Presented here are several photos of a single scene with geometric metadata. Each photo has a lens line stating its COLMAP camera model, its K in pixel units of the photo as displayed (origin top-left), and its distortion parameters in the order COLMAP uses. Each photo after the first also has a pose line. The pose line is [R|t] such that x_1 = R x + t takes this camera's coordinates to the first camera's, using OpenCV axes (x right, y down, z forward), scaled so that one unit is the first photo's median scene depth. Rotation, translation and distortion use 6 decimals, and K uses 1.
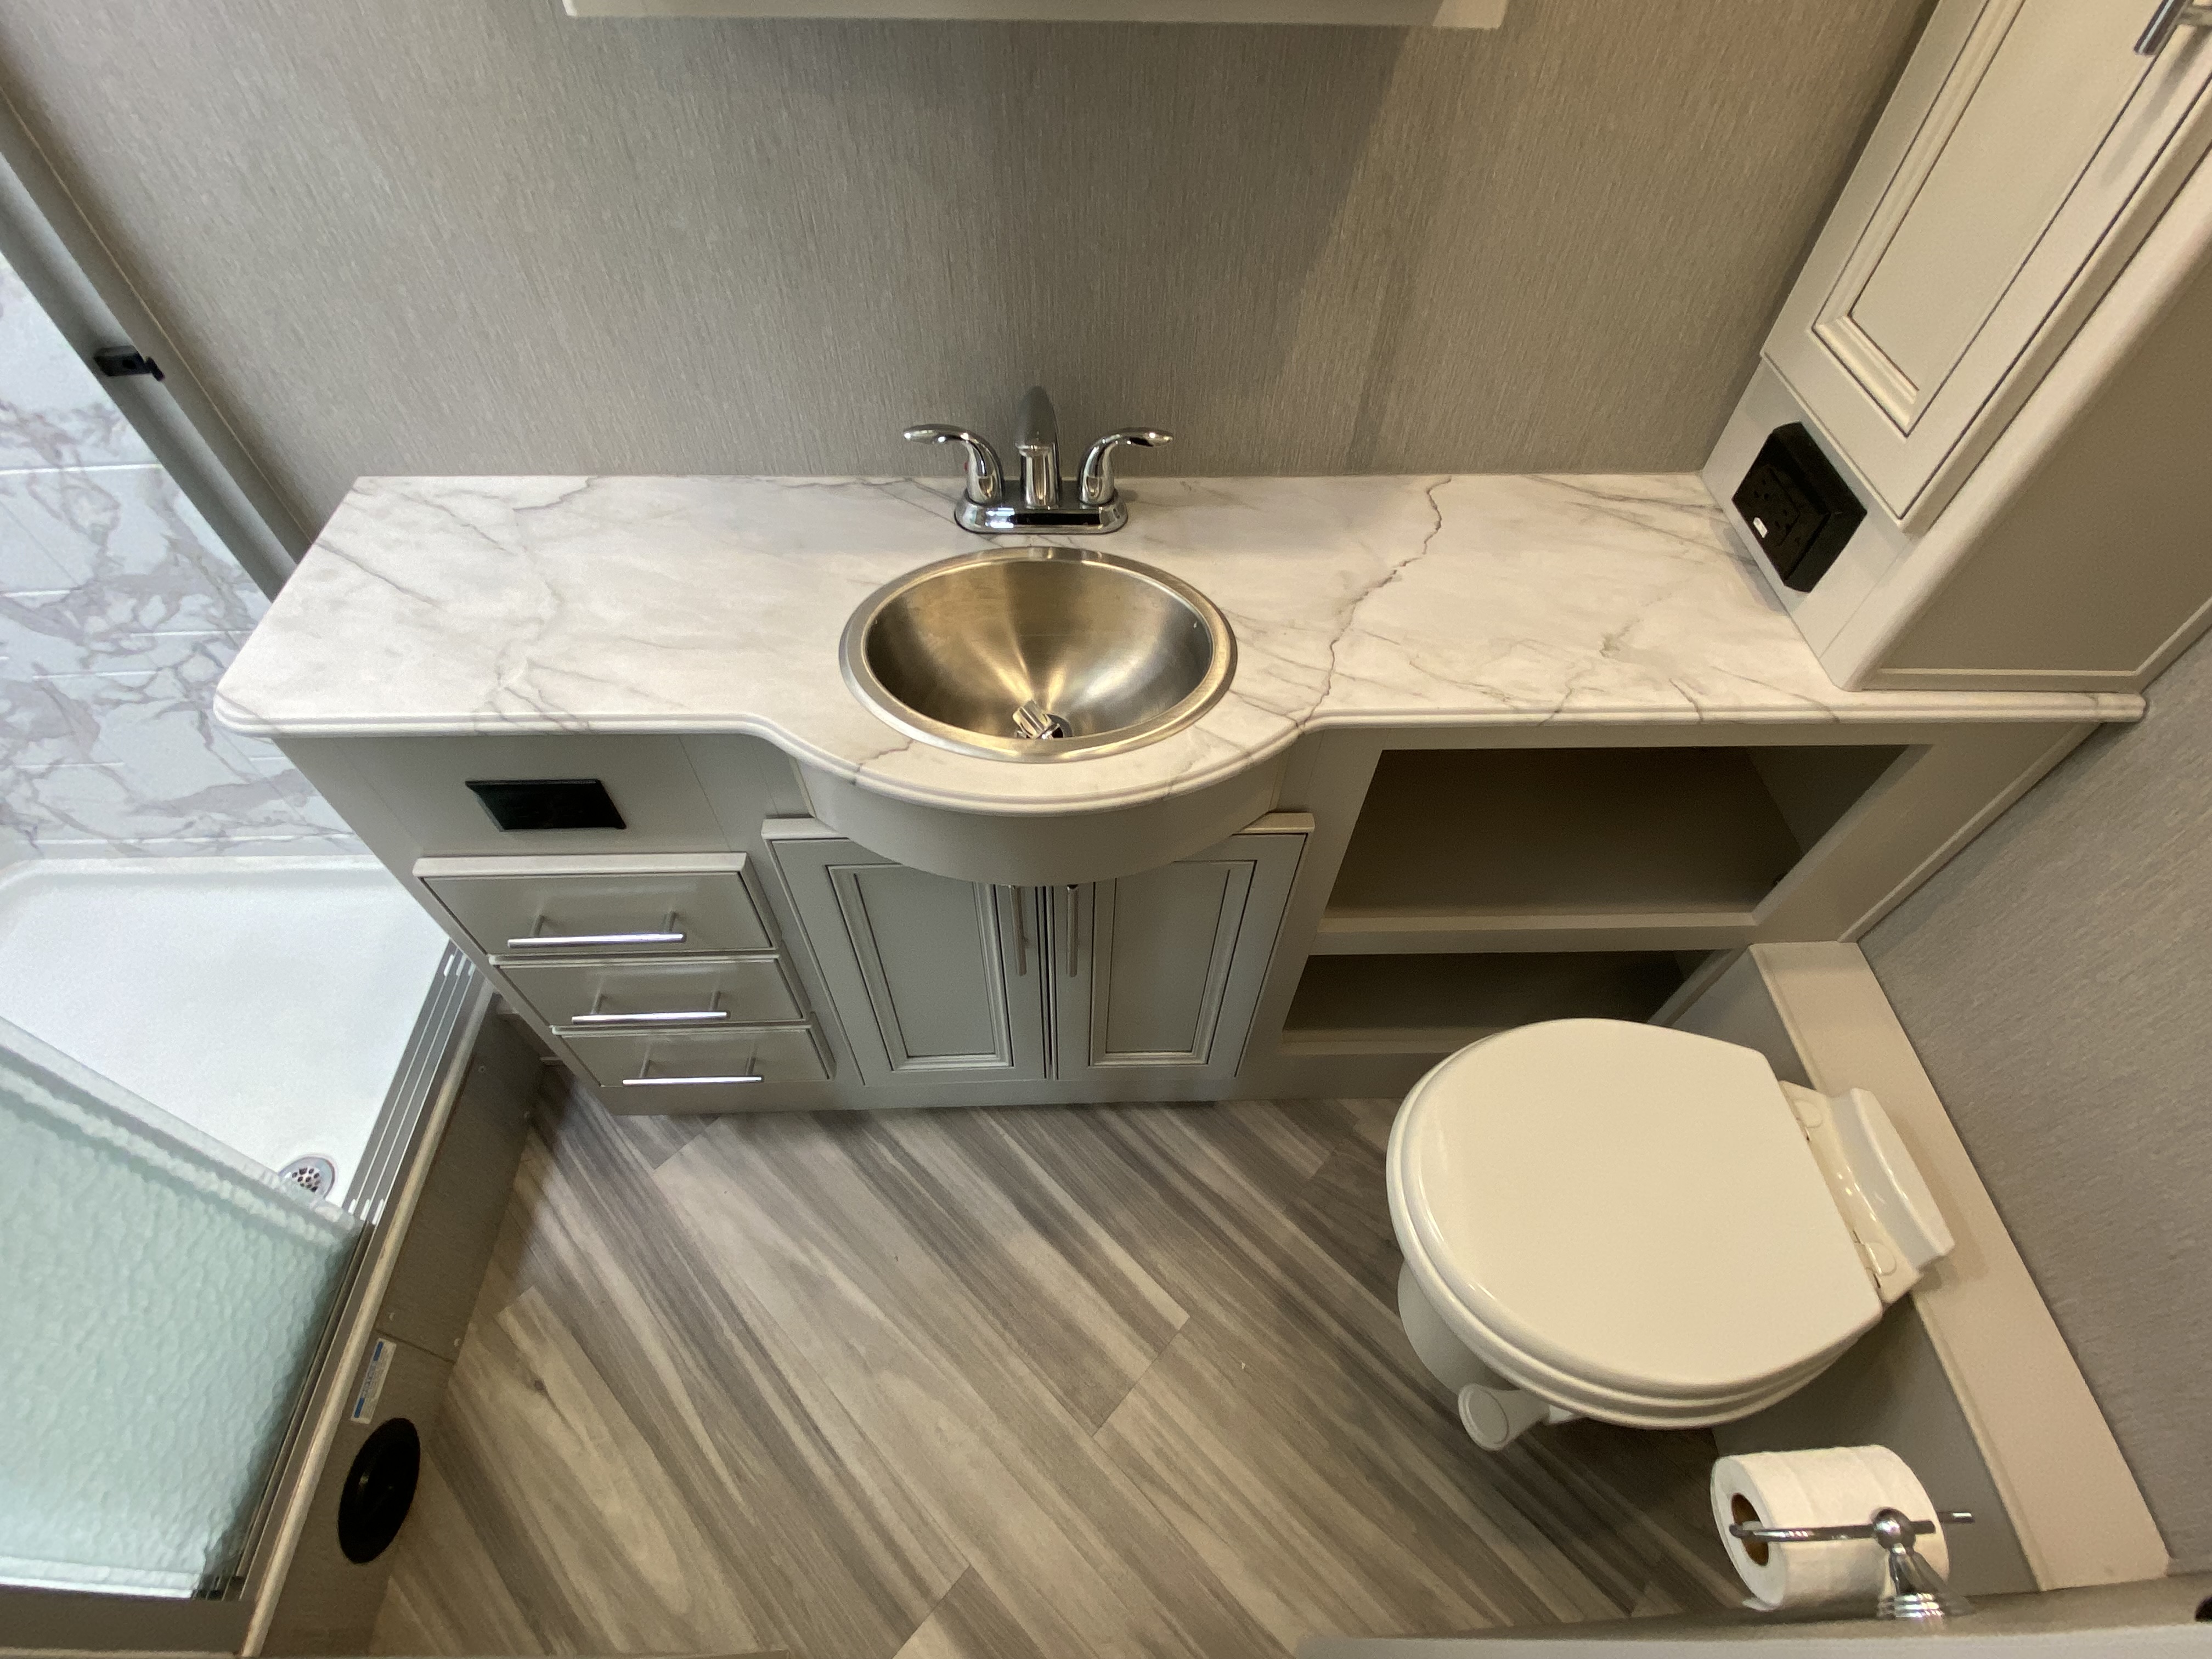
lens RADIAL K [[1042.7, 0, 1105.5], [0, 1042.7, 842.0], [0, 0, 1]] dist [0.038124, -0.026132]
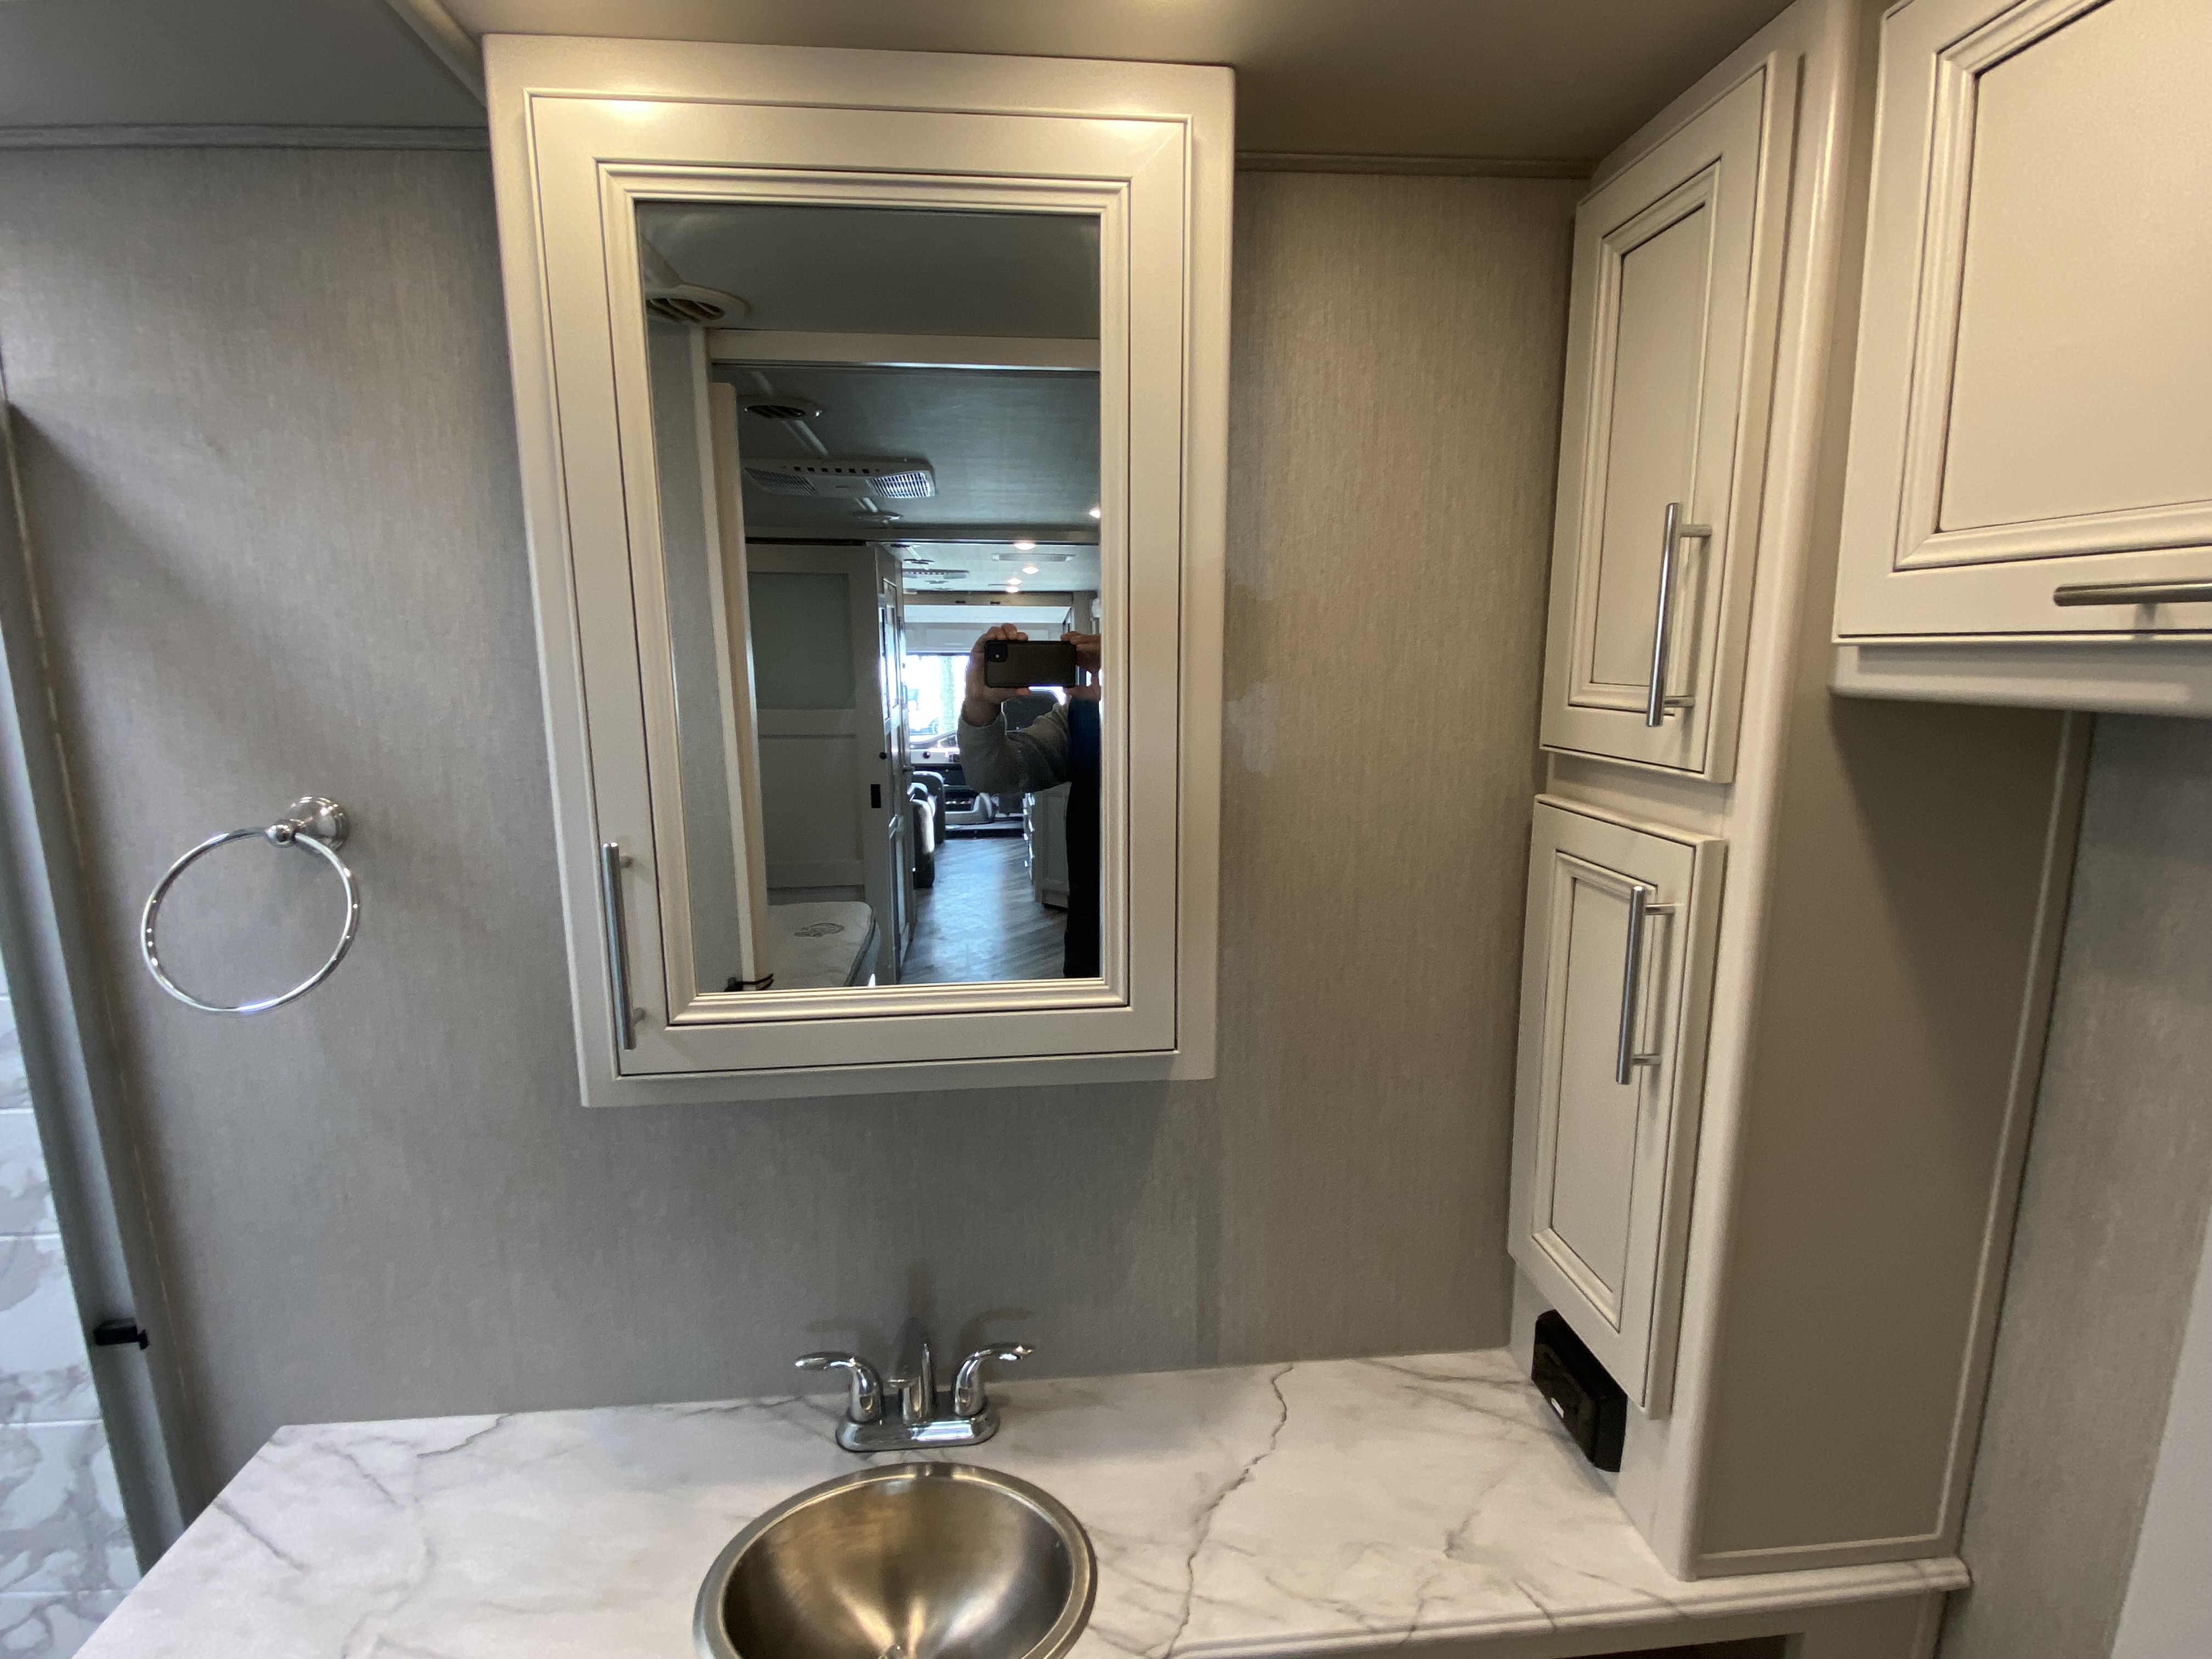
lens RADIAL K [[1047.3, 0, 1088.2], [0, 1047.3, 838.4], [0, 0, 1]] dist [0.019814, -0.021125]
pose [[0.998031, -0.039529, 0.048701, 0.086168], [0.062135, 0.729301, -0.681366, -0.008522], [-0.008584, 0.683050, 0.730321, -0.205884]]
